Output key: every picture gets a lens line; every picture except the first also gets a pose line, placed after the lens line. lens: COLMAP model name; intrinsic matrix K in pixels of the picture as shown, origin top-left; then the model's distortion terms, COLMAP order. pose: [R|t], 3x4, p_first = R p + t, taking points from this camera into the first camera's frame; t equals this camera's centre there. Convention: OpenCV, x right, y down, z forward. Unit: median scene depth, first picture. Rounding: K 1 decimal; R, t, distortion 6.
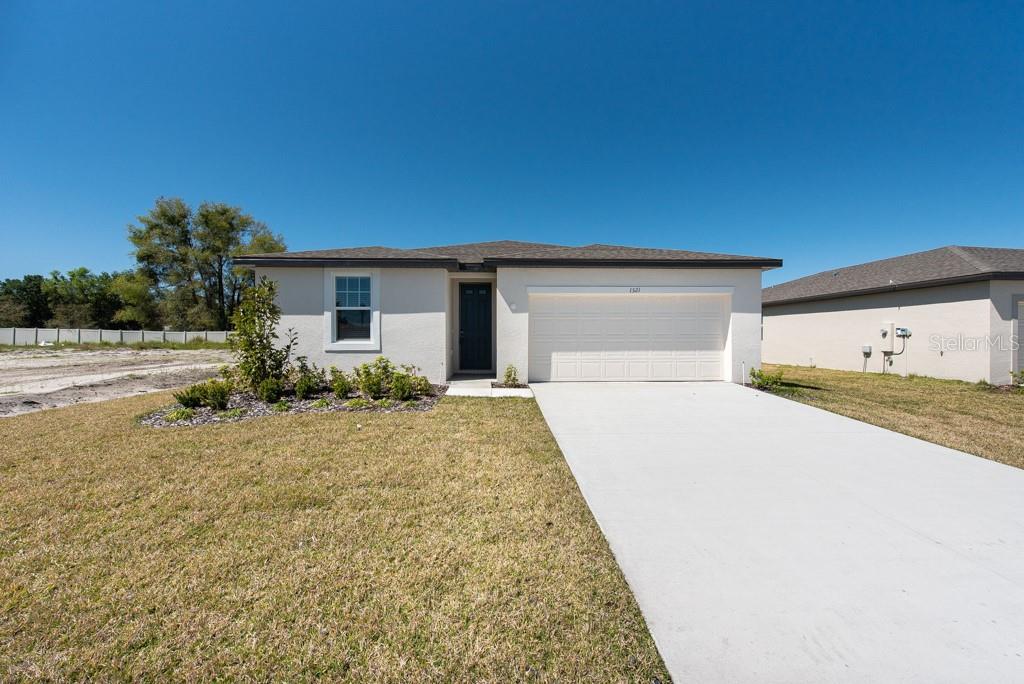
lens RADIAL K [[401.4, 0, 511.6], [0, 401.4, 336.6], [0, 0, 1]] dist [-0.001287, 0.000027]
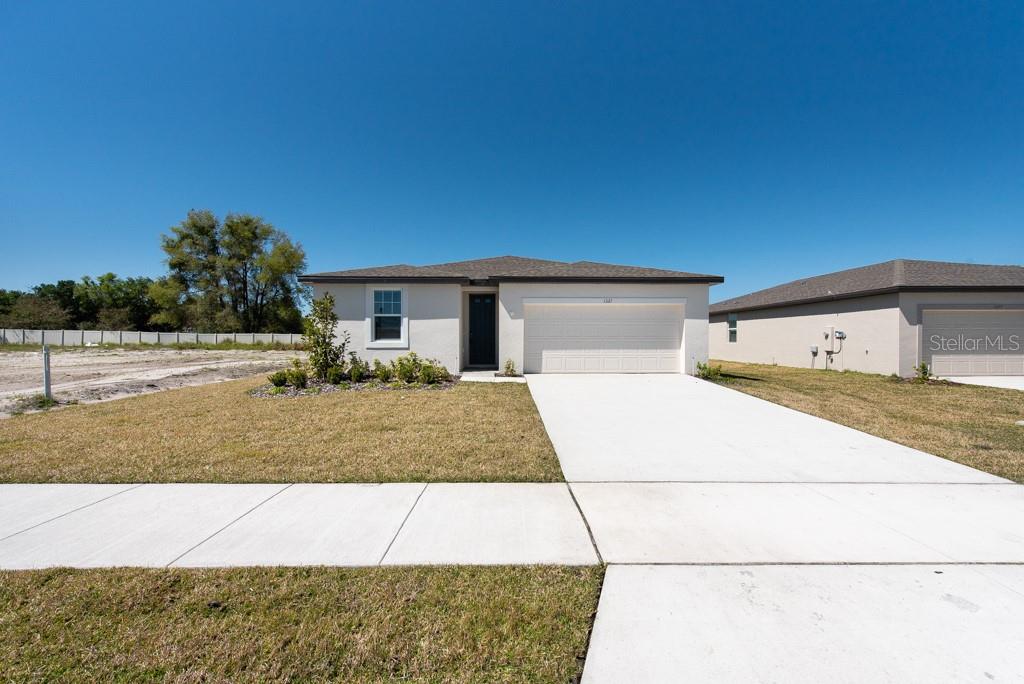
lens RADIAL K [[401.4, 0, 511.7], [0, 401.4, 339.7], [0, 0, 1]] dist [-0.001287, 0.000027]
pose [[0.999872, 0.001883, -0.015862, 0.021709], [-0.001873, 0.999998, 0.000638, 0.005905], [0.015863, -0.000608, 0.999874, -0.252534]]
